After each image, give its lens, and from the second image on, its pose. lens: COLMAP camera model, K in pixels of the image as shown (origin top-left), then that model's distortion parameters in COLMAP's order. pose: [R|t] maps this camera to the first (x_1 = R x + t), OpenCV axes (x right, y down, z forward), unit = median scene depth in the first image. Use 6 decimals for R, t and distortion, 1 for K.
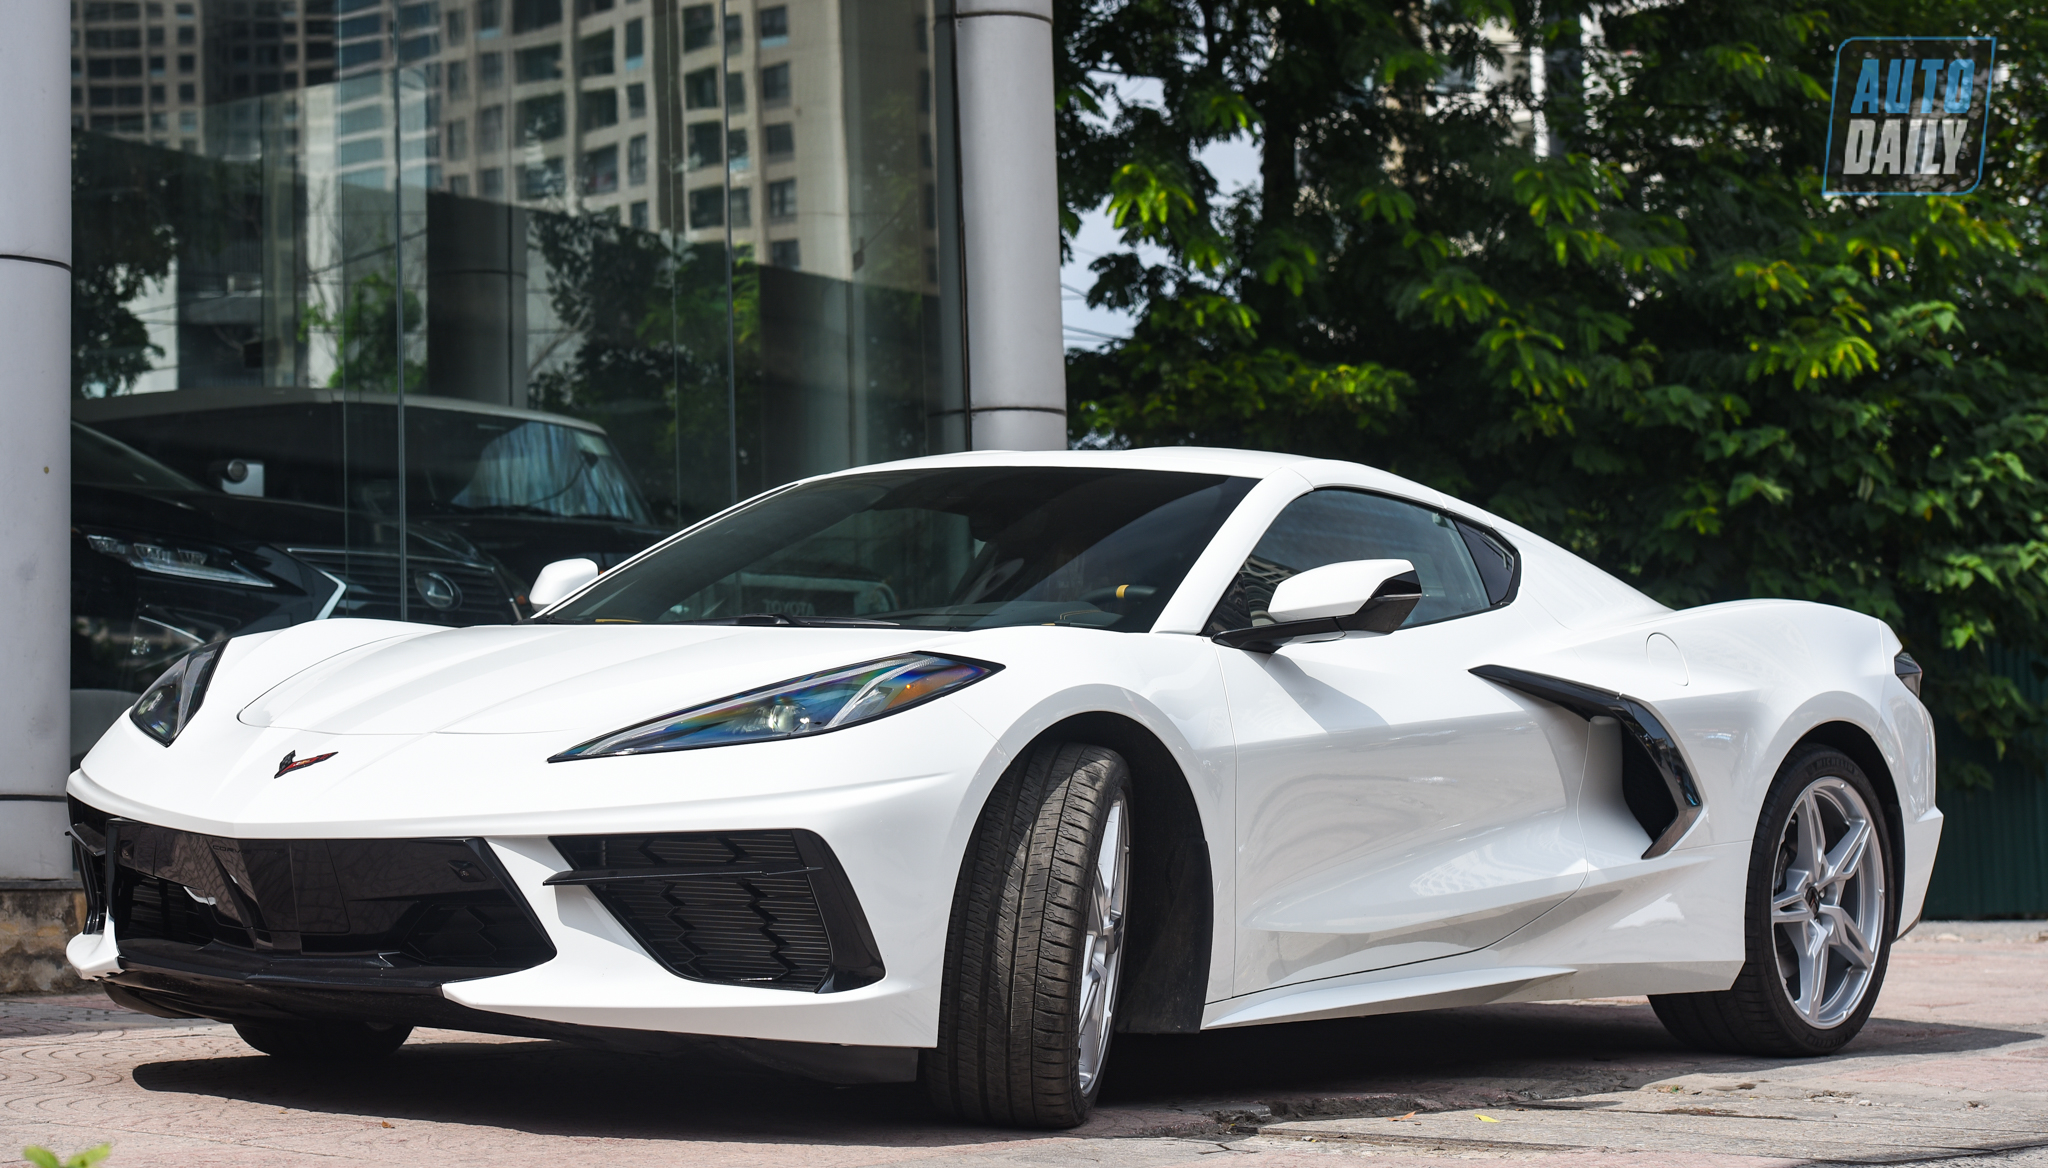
lens RADIAL K [[4504.5, 0, 1014.3], [0, 4504.5, 577.5], [0, 0, 1]] dist [0.054088, 0.000000]
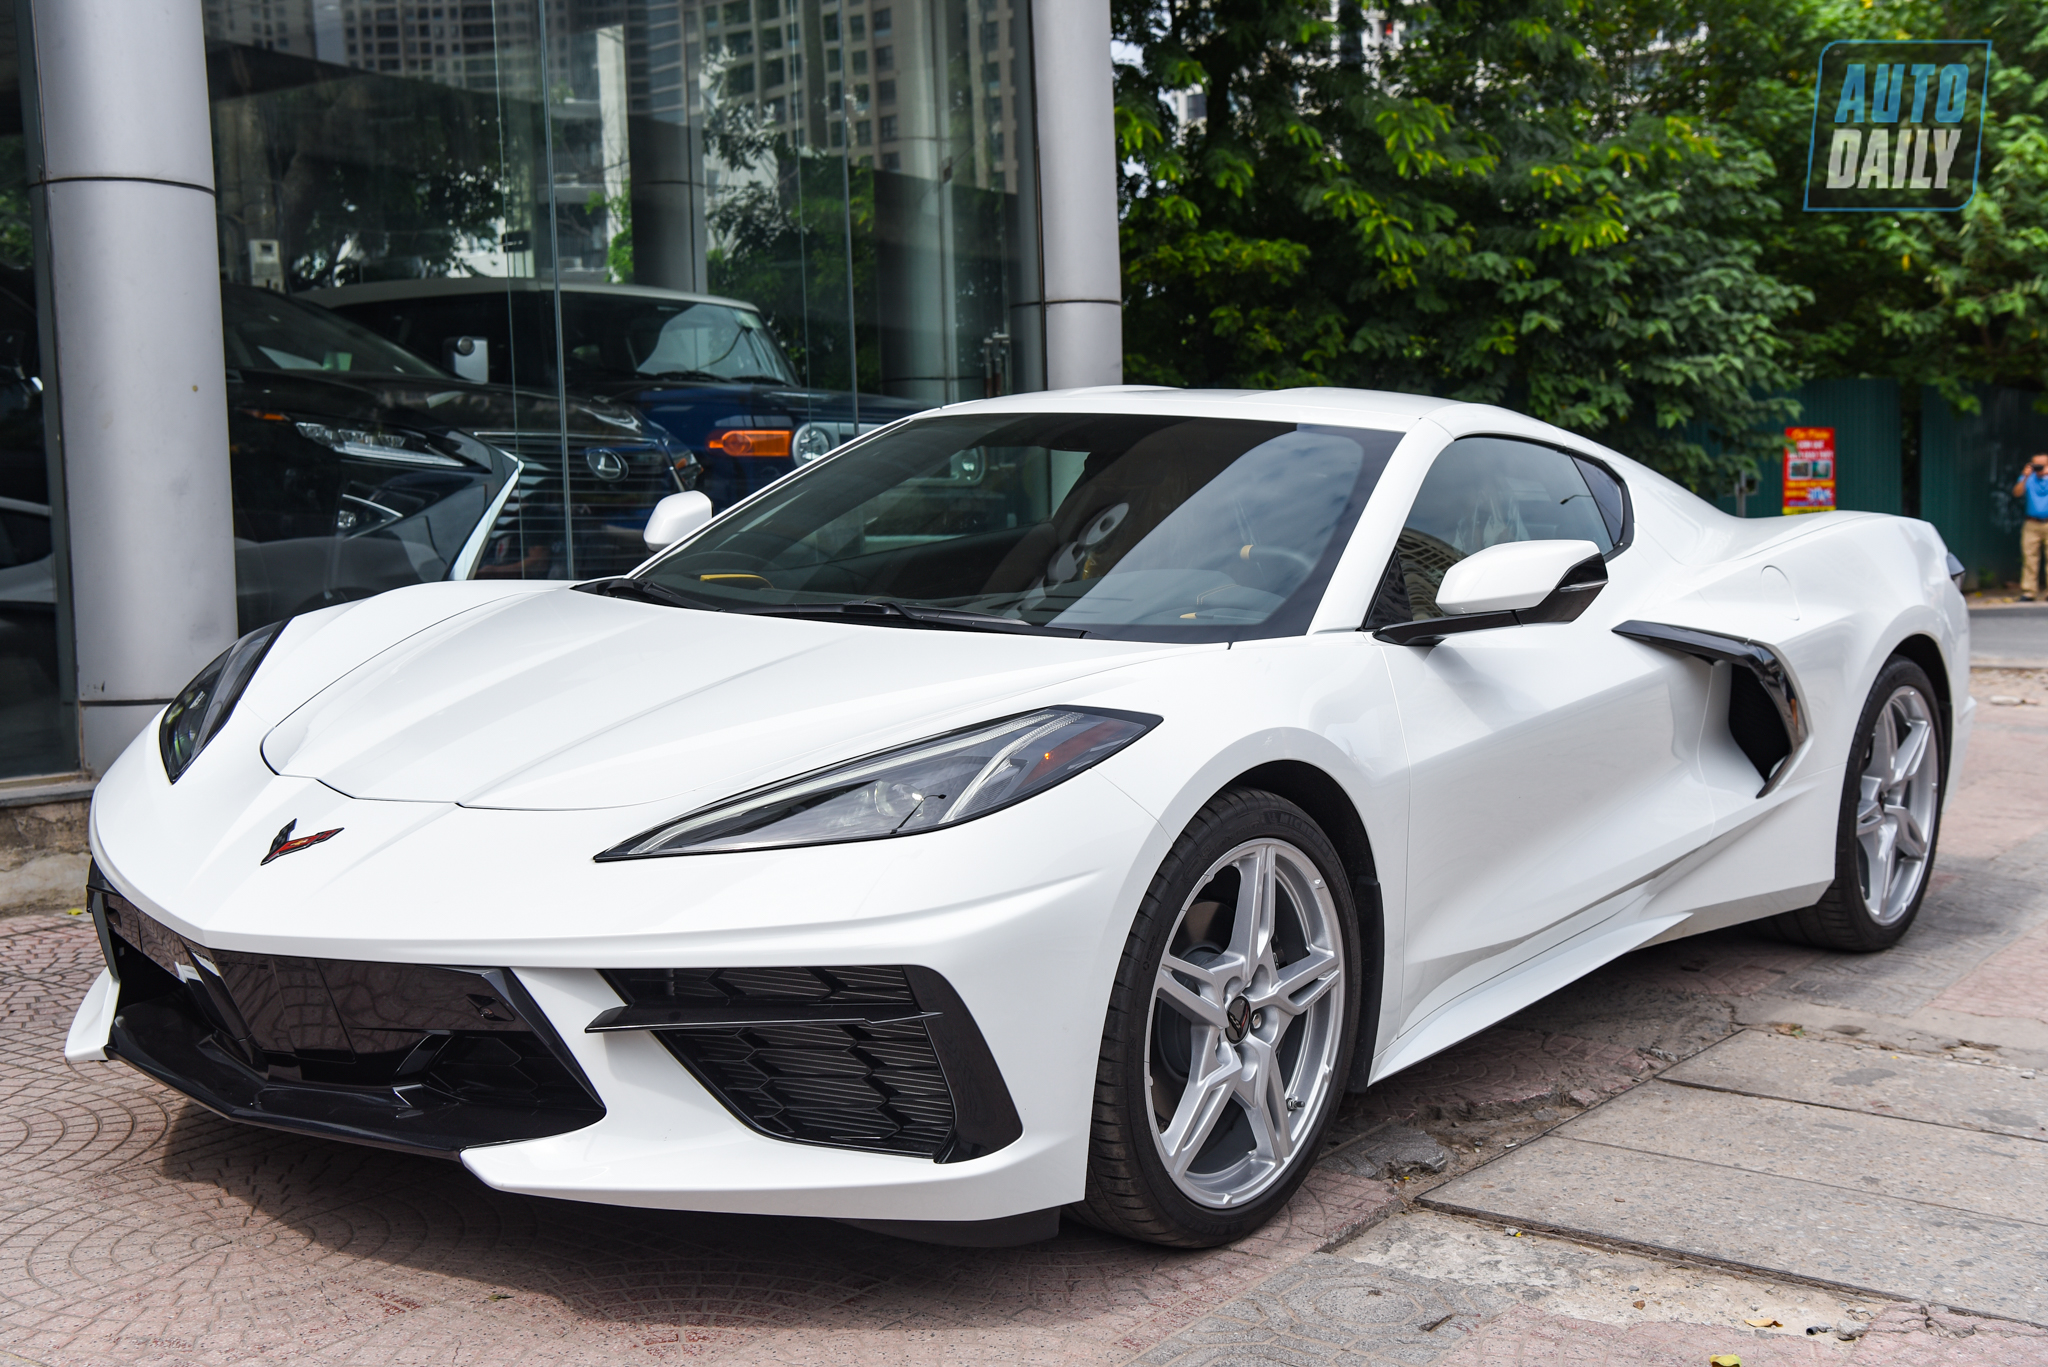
lens RADIAL K [[2458.4, 0, 995.6], [0, 2458.4, 686.1], [0, 0, 1]] dist [0.132514, 0.000000]
pose [[0.999936, -0.003982, -0.010603, -0.021106], [0.005398, 0.990547, 0.137069, -0.035898], [0.009957, -0.137117, 0.990505, 0.427417]]
